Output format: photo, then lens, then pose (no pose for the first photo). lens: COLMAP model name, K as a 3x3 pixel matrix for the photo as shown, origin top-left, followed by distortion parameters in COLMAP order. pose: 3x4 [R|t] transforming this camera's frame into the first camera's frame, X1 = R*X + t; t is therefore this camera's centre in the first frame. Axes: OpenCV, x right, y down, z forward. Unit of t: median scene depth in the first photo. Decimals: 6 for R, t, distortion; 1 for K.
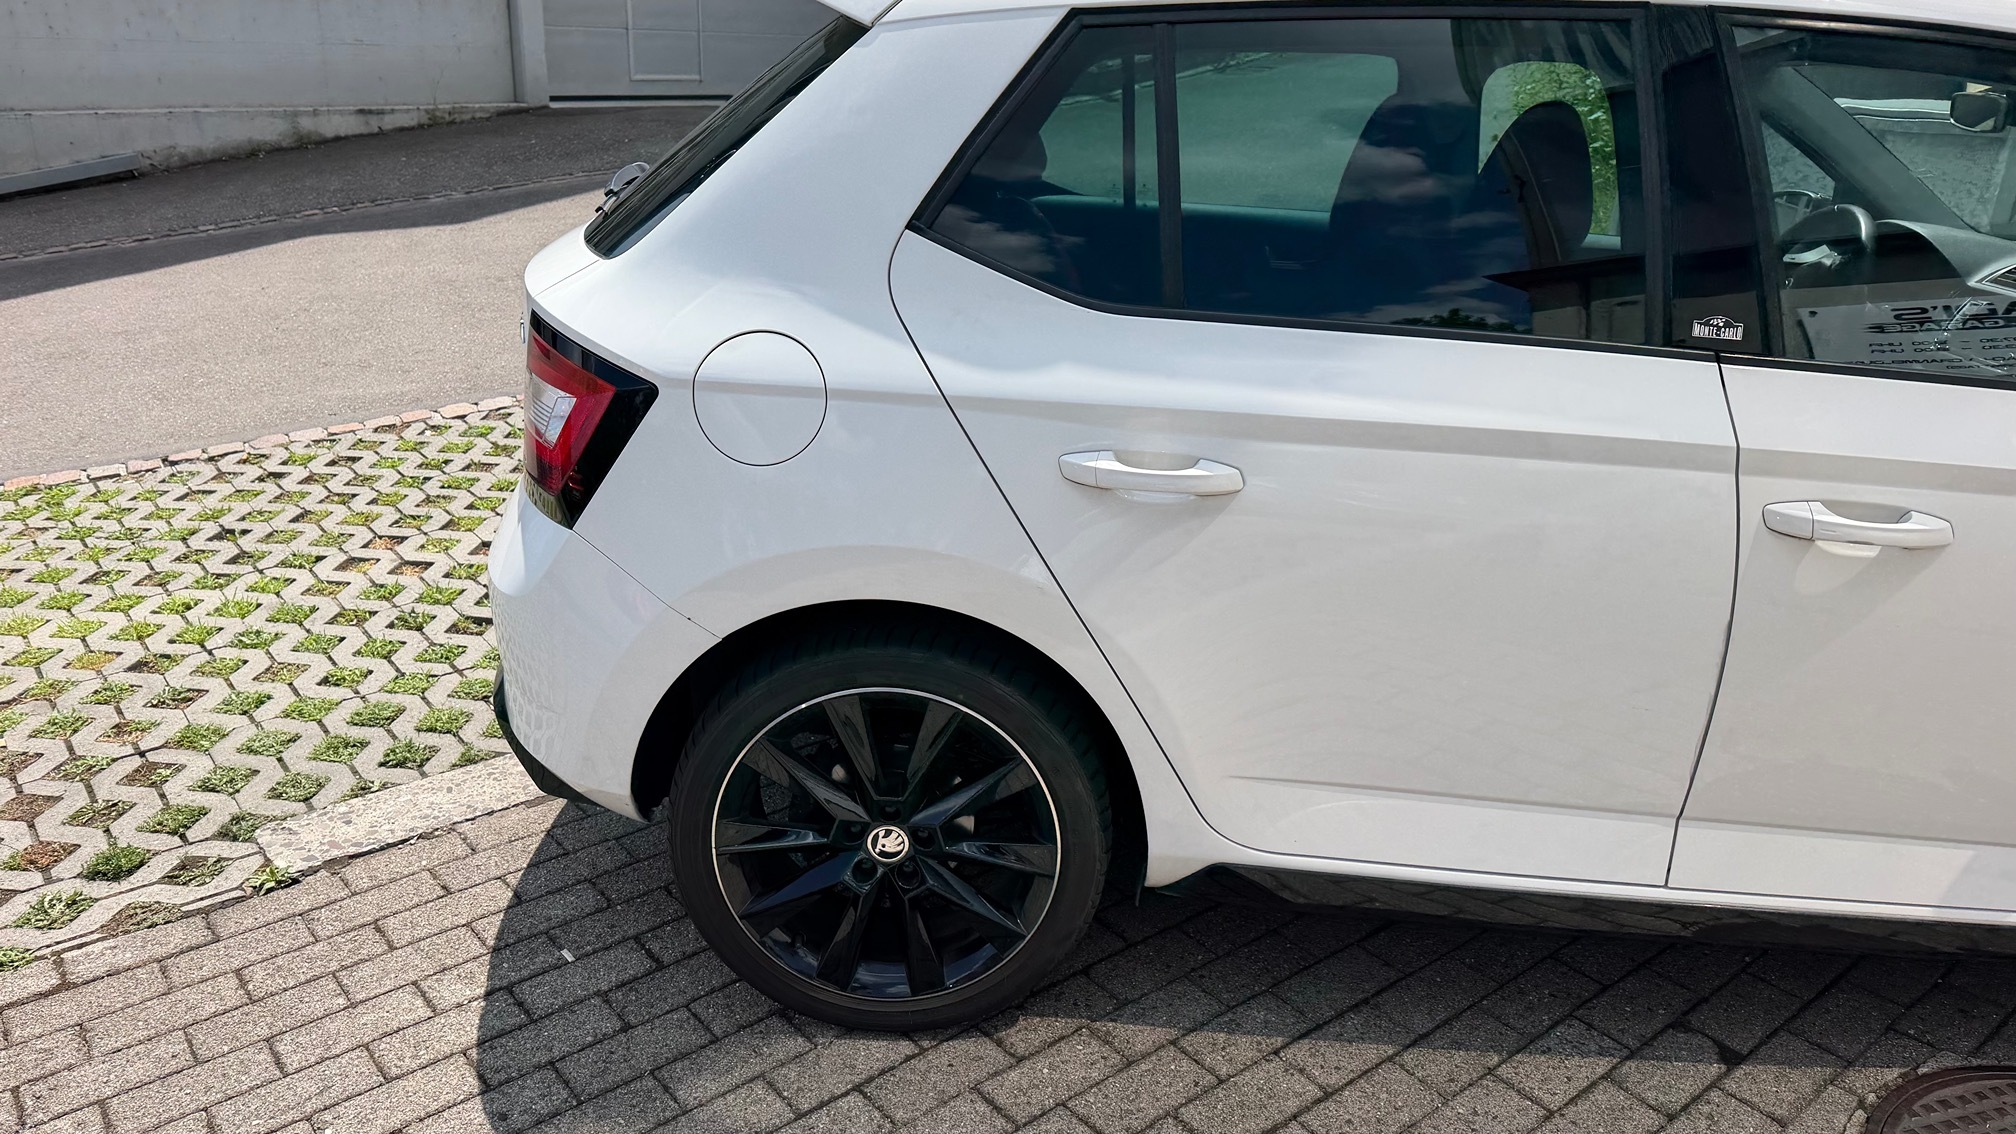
lens RADIAL K [[1426.9, 0, 1008.0], [0, 1426.9, 567.0], [0, 0, 1]] dist [0.008701, -0.000750]
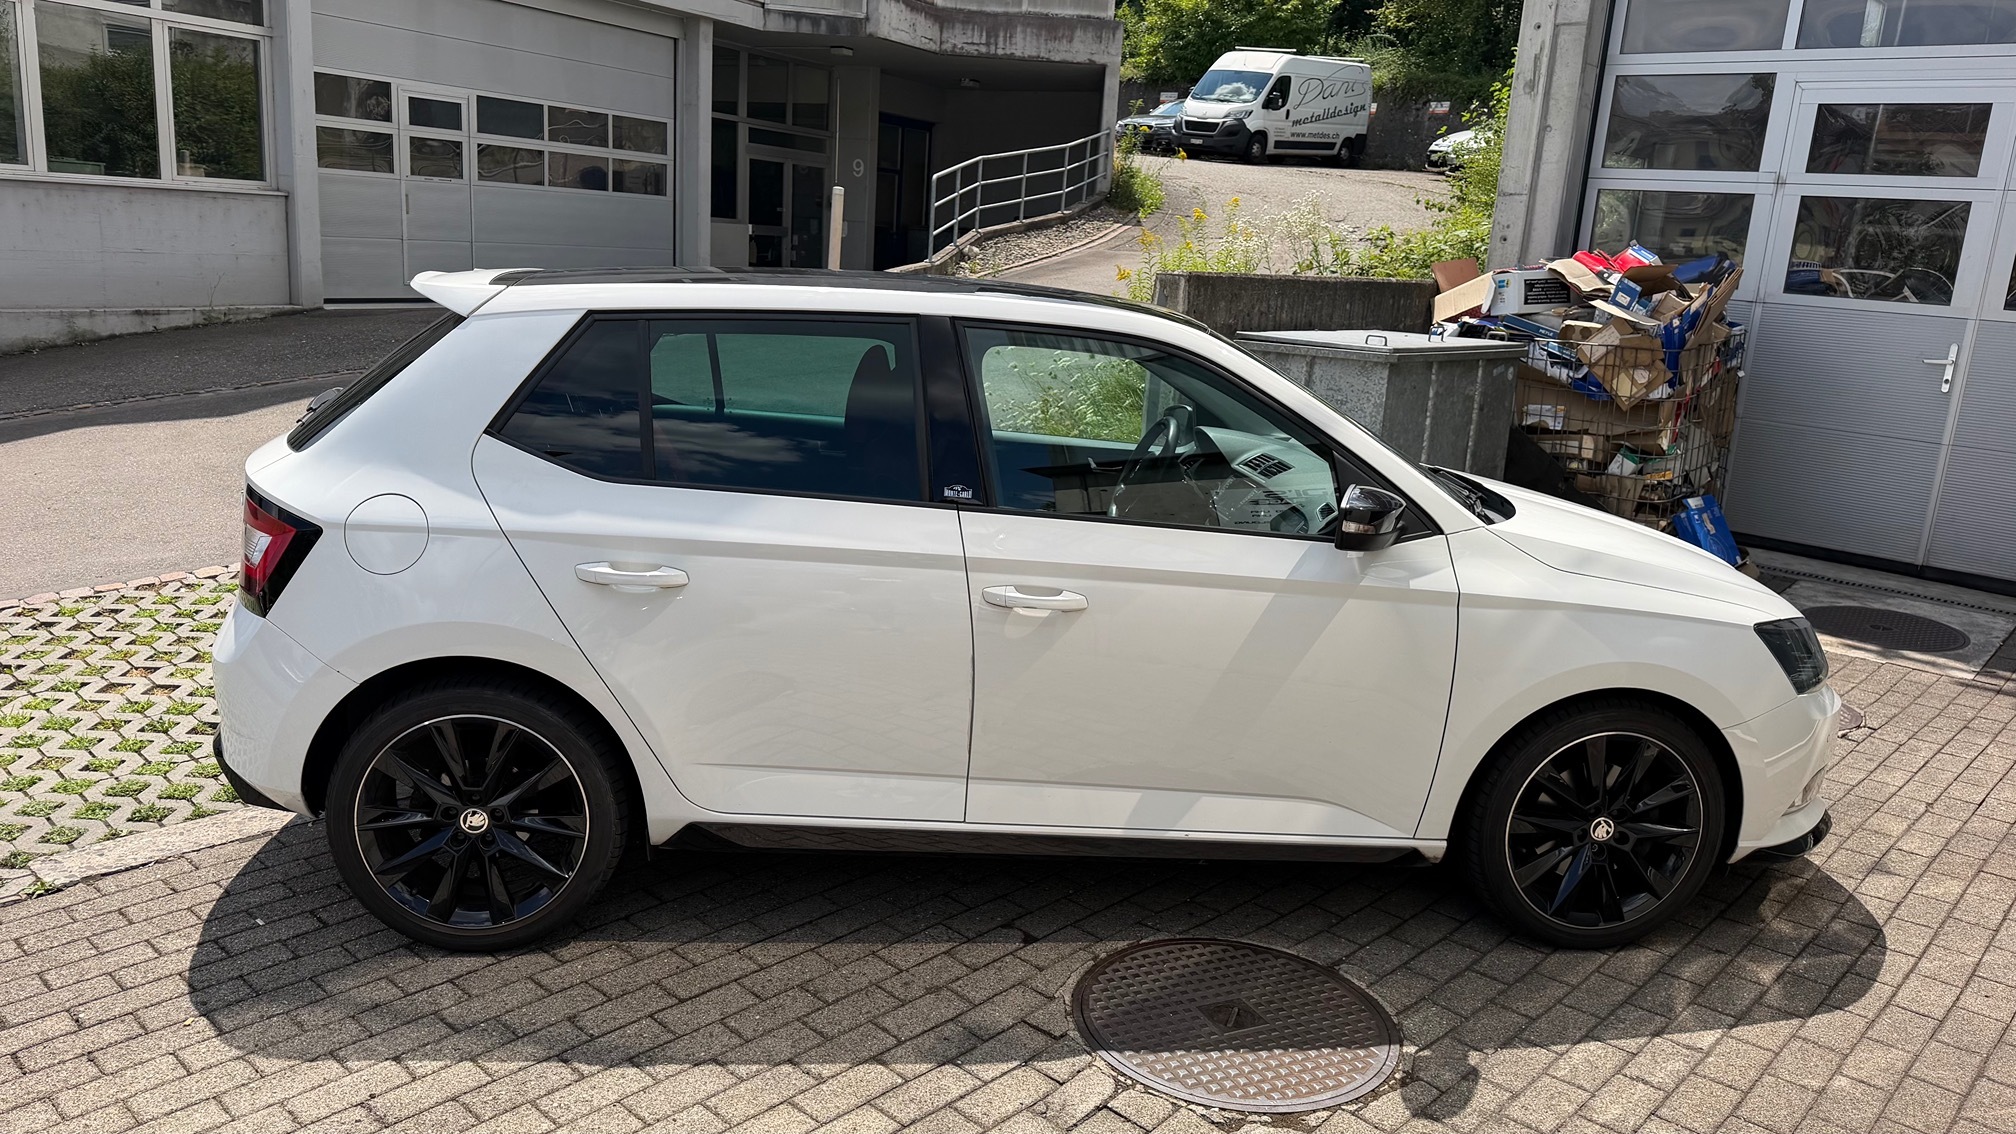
lens RADIAL K [[1429.6, 0, 988.5], [0, 1429.6, 568.7], [0, 0, 1]] dist [0.004515, -0.003355]
pose [[0.992539, -0.011374, 0.121398, 0.200479], [0.026582, 0.991876, -0.124402, 0.092399], [-0.118997, 0.126701, 0.984778, -0.445837]]
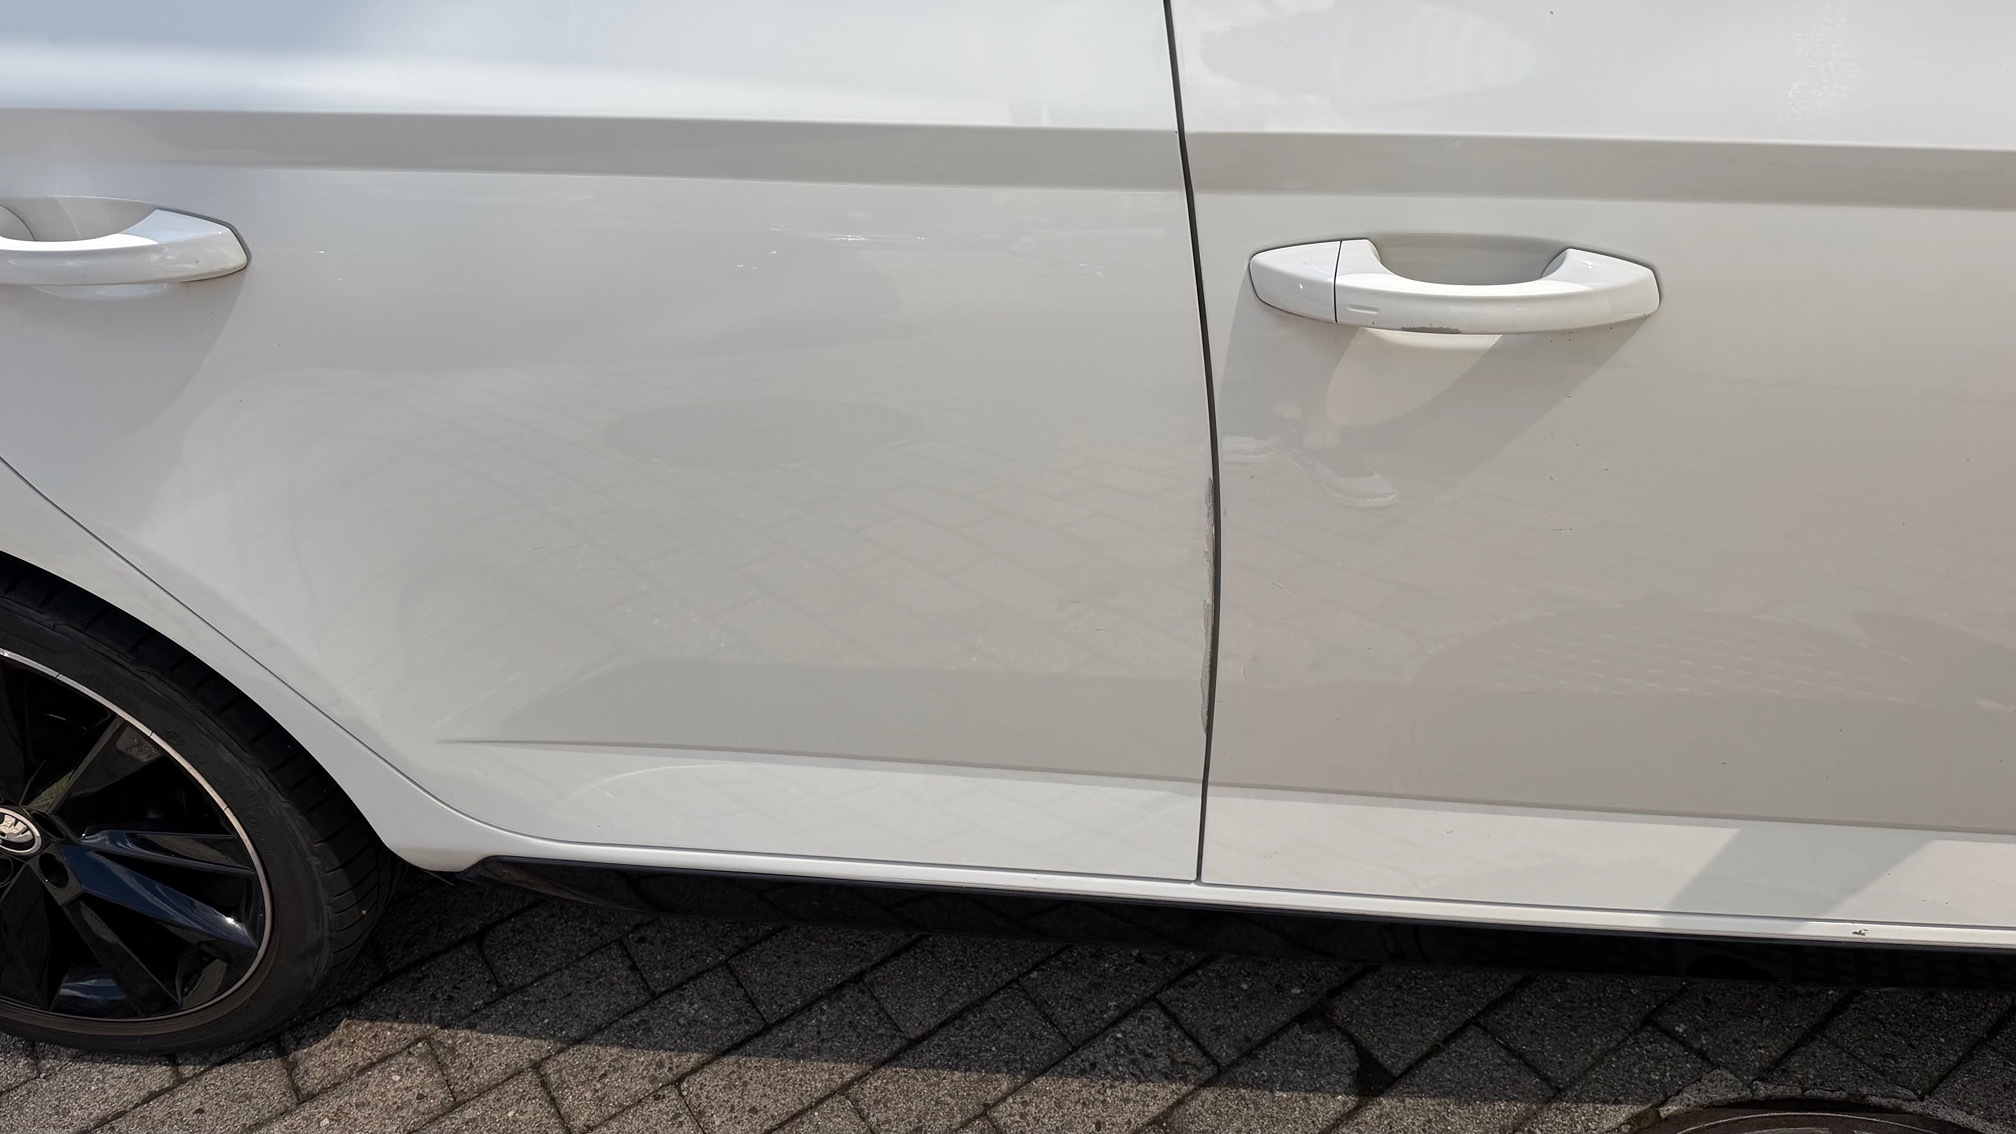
lens RADIAL K [[1399.7, 0, 1007.8], [0, 1399.7, 582.4], [0, 0, 1]] dist [0.179667, -0.275315]
pose [[0.994802, -0.032814, -0.096398, 0.302556], [0.057749, 0.961503, 0.268657, -0.043304], [0.083871, -0.272827, 0.958400, 0.312935]]
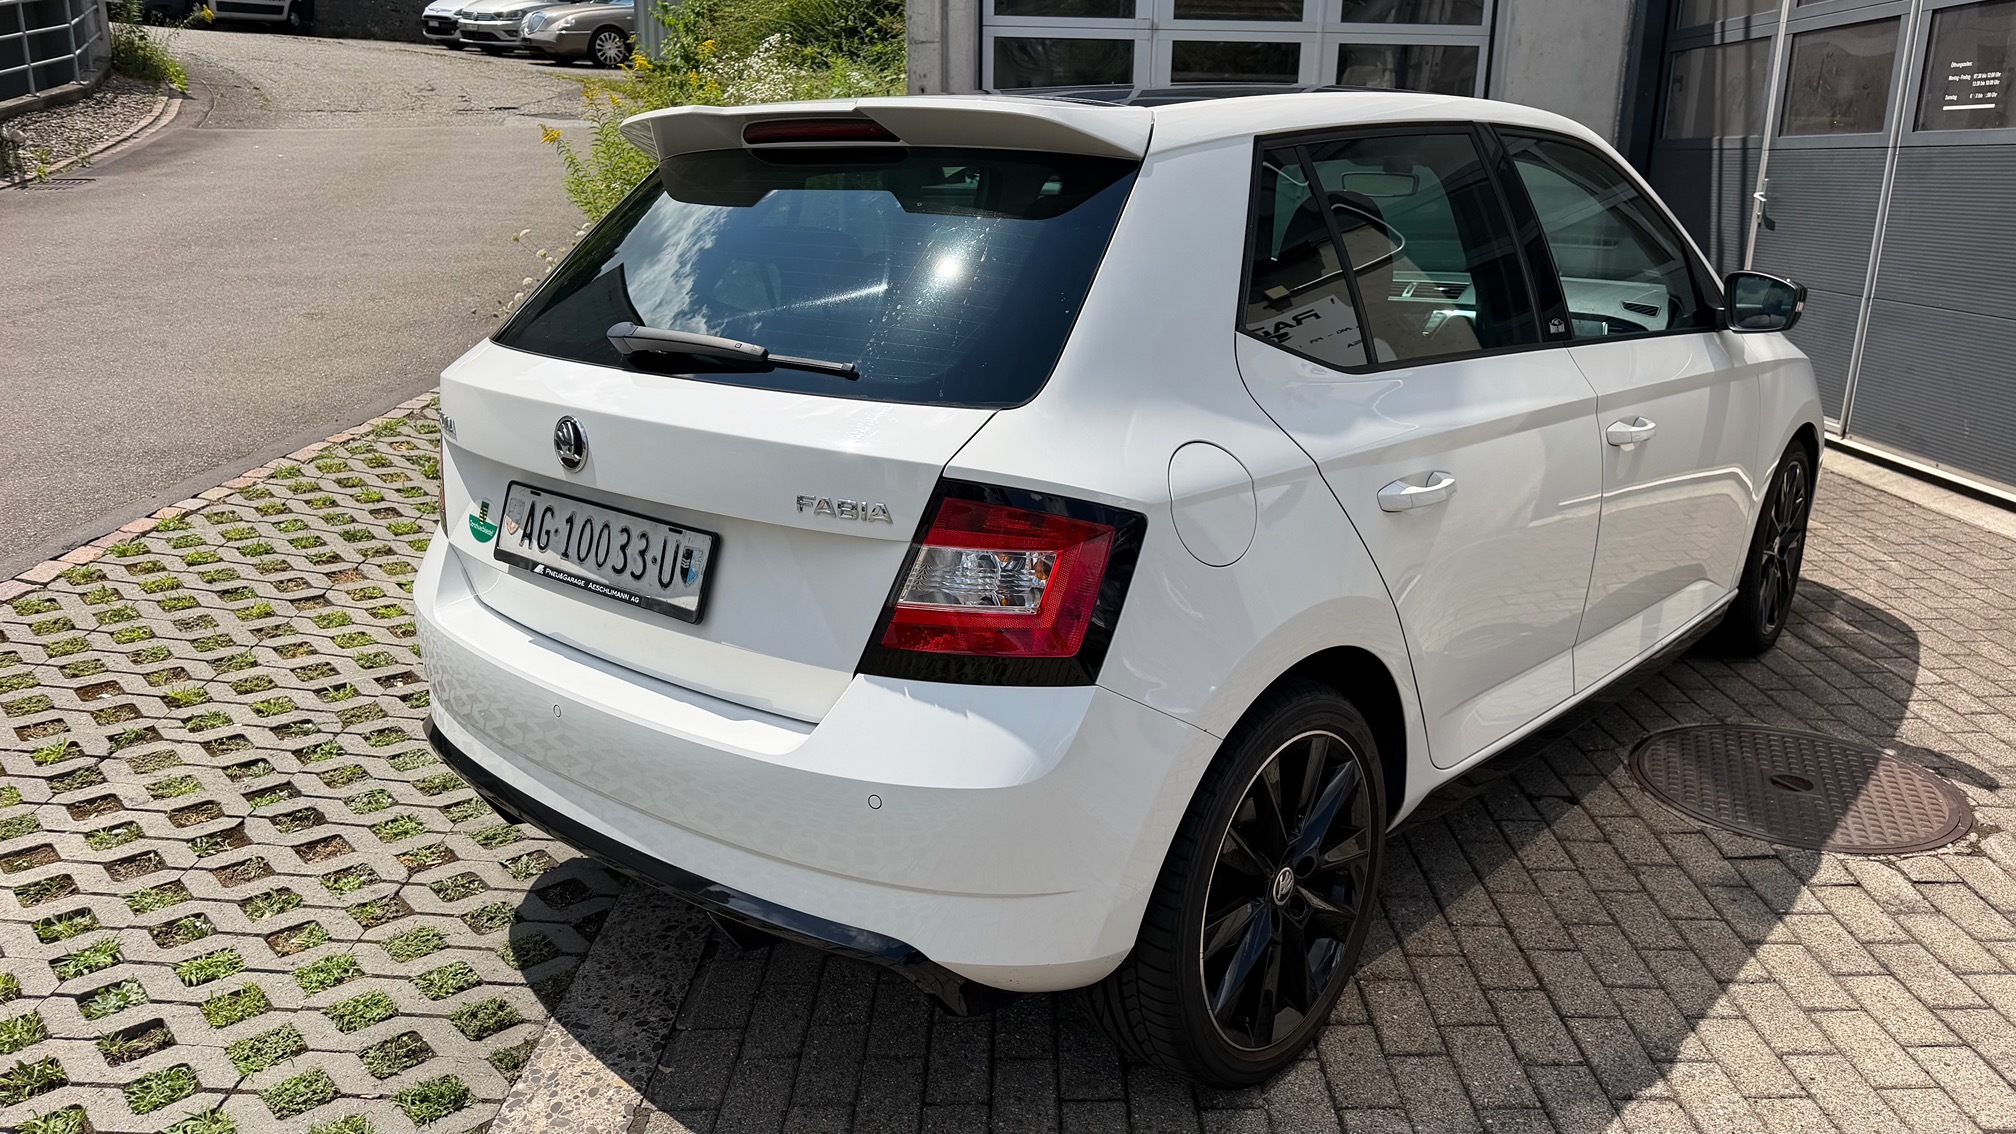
lens RADIAL K [[1426.9, 0, 1008.0], [0, 1426.9, 567.0], [0, 0, 1]] dist [0.008701, -0.000750]
pose [[0.631433, -0.242365, 0.736581, -0.672114], [0.285148, 0.955917, 0.070093, -0.122288], [-0.721098, 0.165776, 0.672708, 0.271377]]
